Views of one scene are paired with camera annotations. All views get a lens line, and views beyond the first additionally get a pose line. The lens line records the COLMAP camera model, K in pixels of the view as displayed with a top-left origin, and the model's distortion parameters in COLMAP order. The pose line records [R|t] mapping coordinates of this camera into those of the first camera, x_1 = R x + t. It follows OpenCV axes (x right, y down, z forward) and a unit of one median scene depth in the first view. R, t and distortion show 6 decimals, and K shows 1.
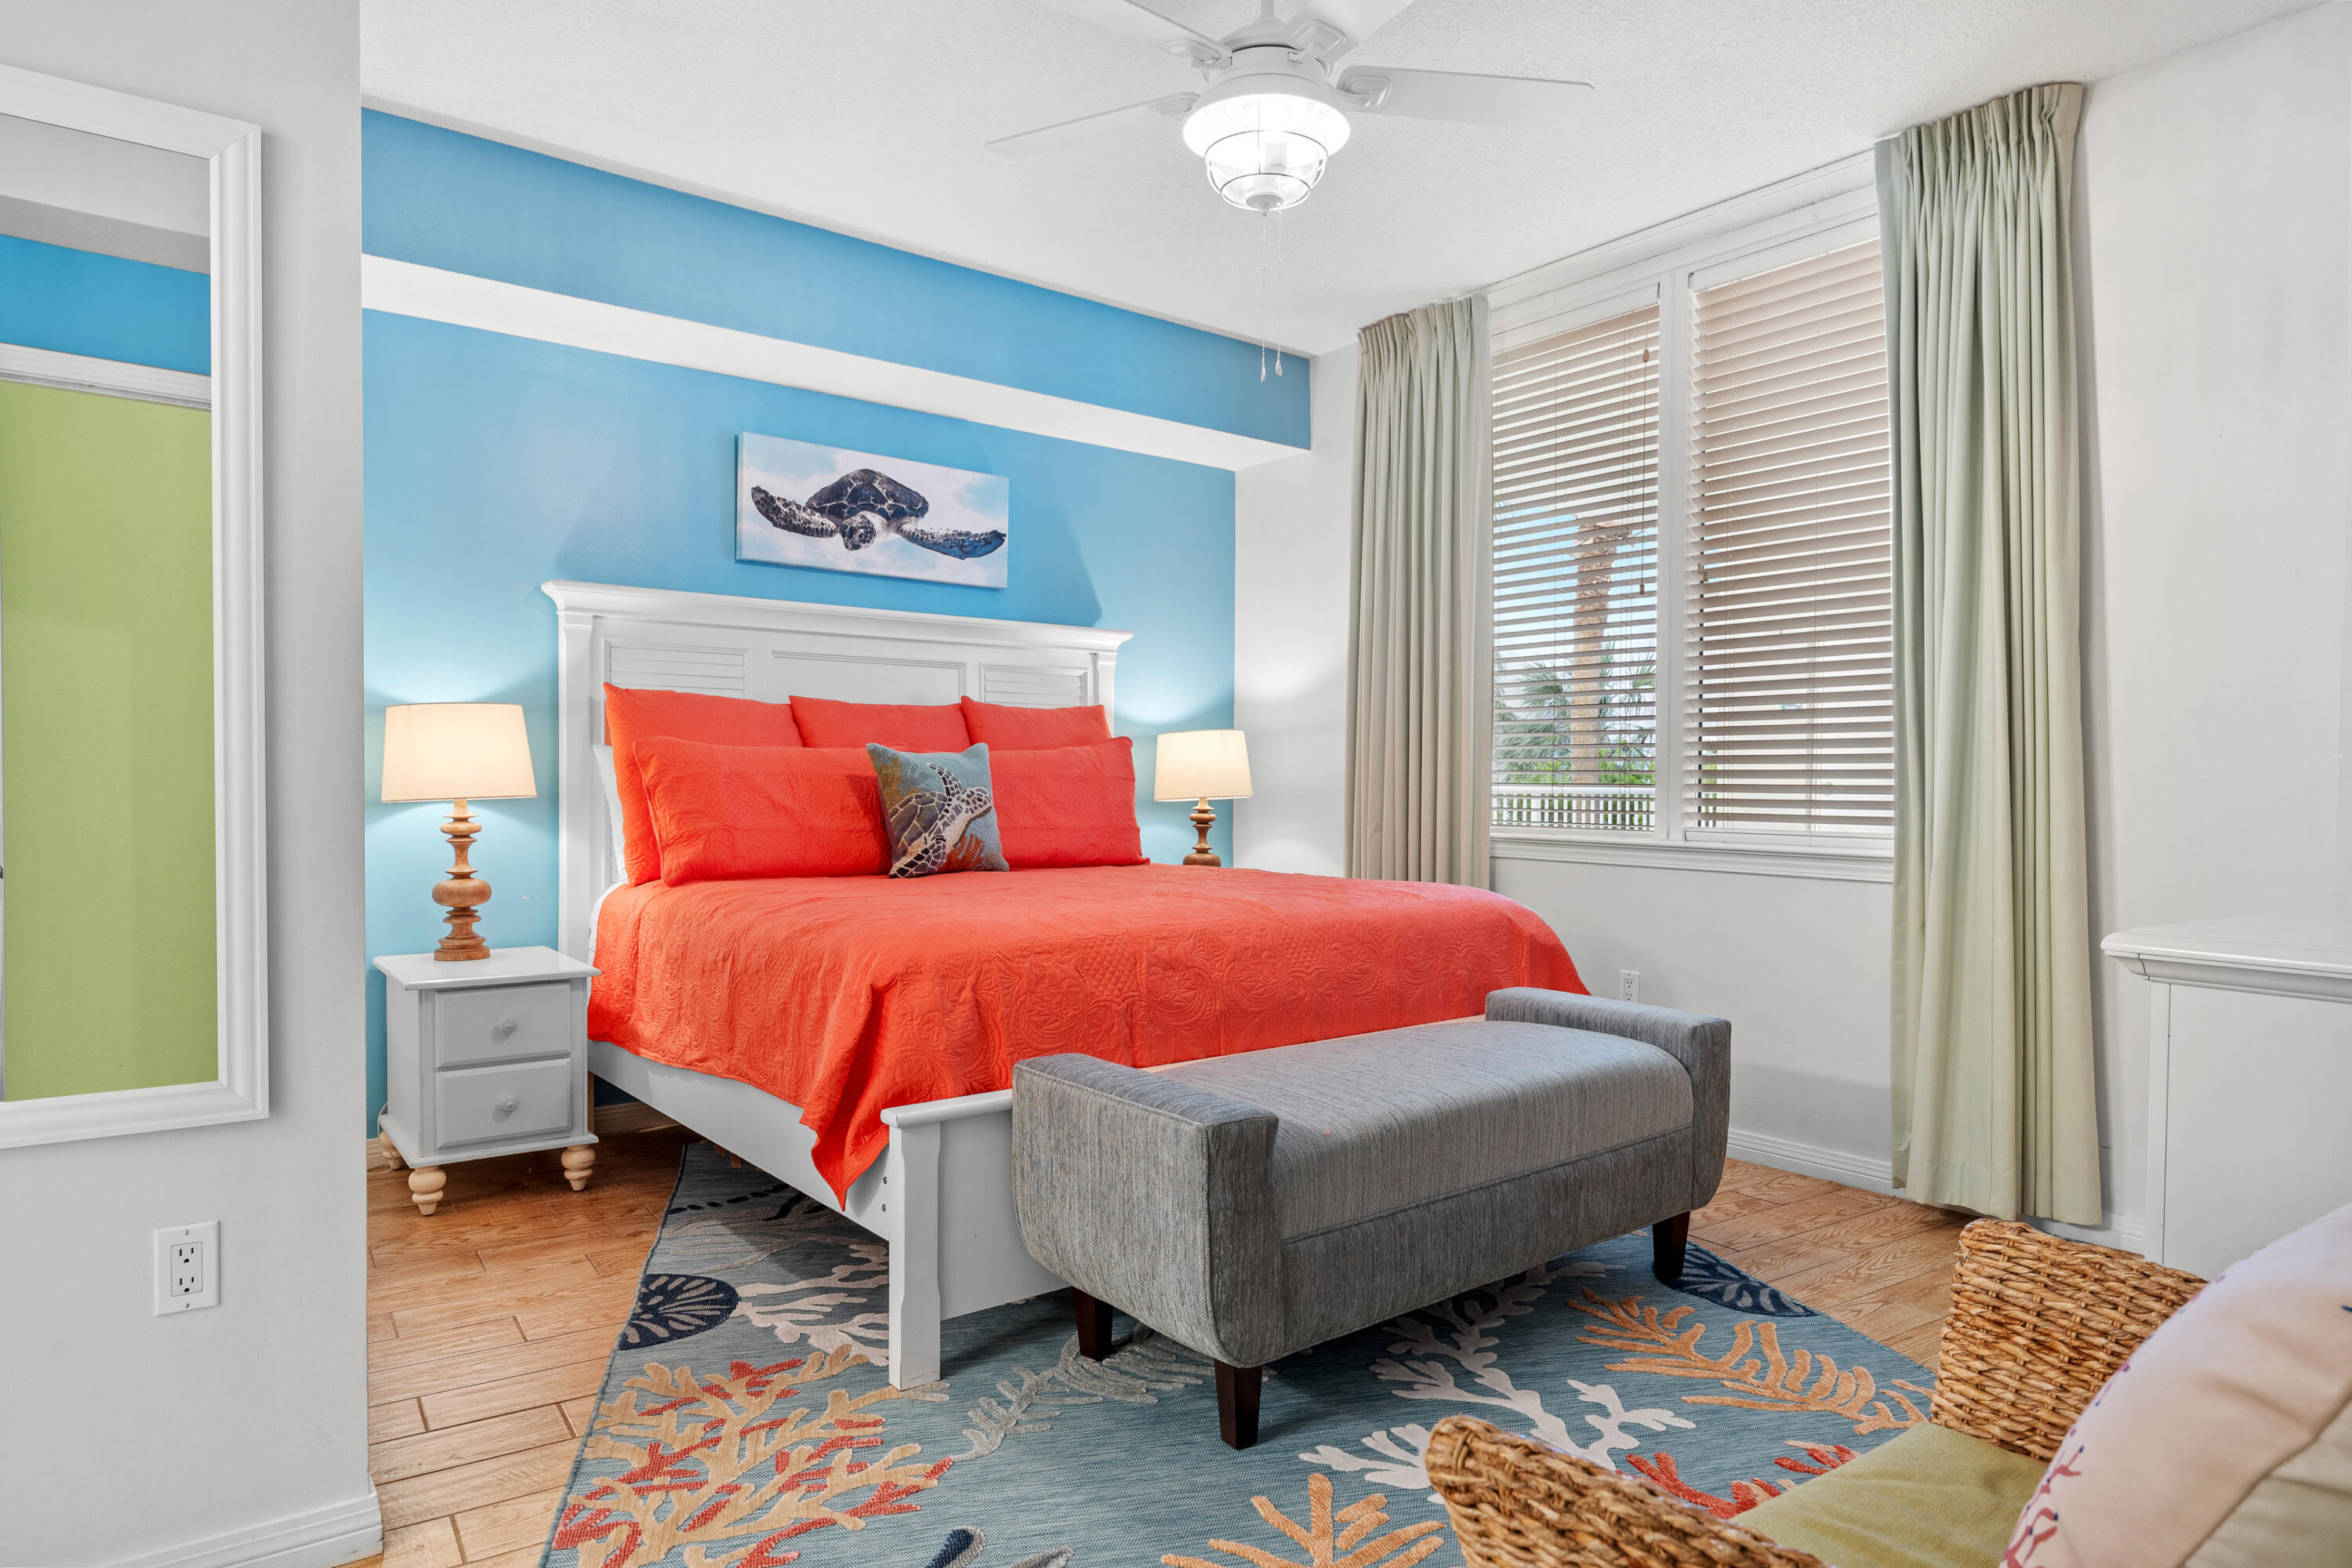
lens RADIAL K [[1428.2, 0, 1185.3], [0, 1428.2, 791.2], [0, 0, 1]] dist [-0.008241, 0.000094]
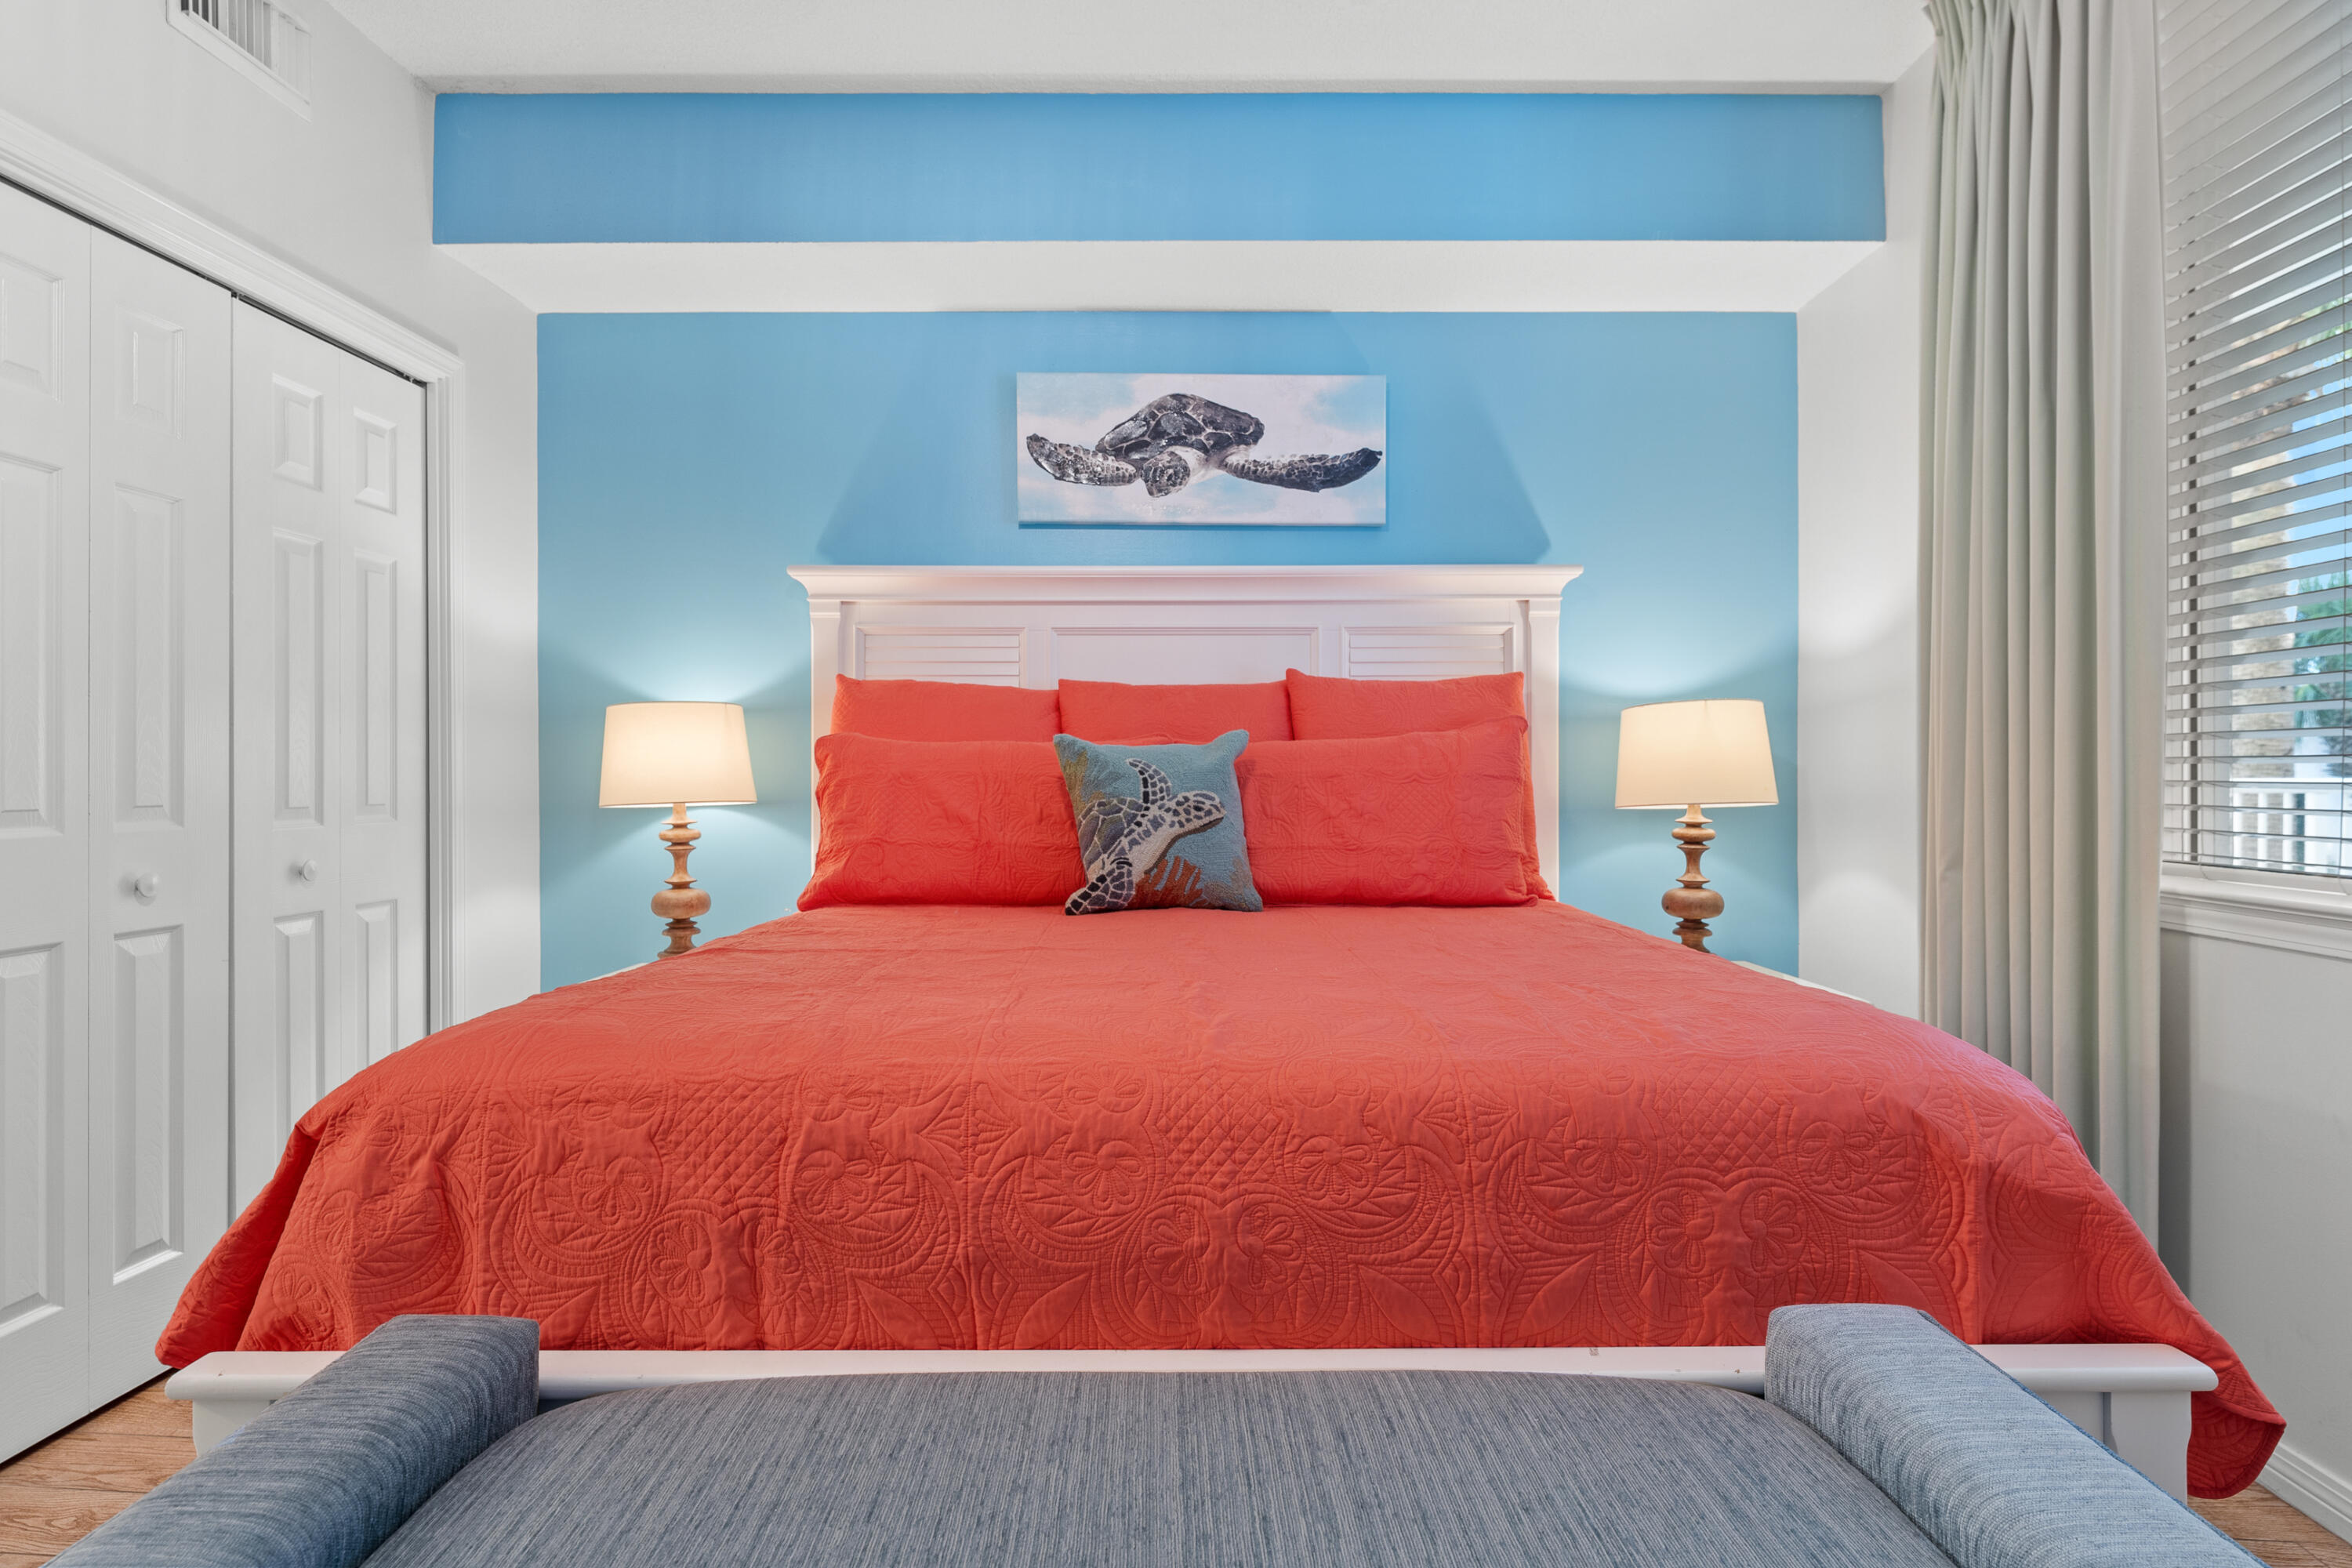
lens RADIAL K [[1276.0, 0, 1164.7], [0, 1276.0, 769.2], [0, 0, 1]] dist [0.003181, -0.002598]
pose [[0.775755, -0.009642, -0.630960, 0.229933], [0.001631, 0.999911, -0.013276, -0.005049], [0.631032, 0.009270, 0.775702, 0.455047]]
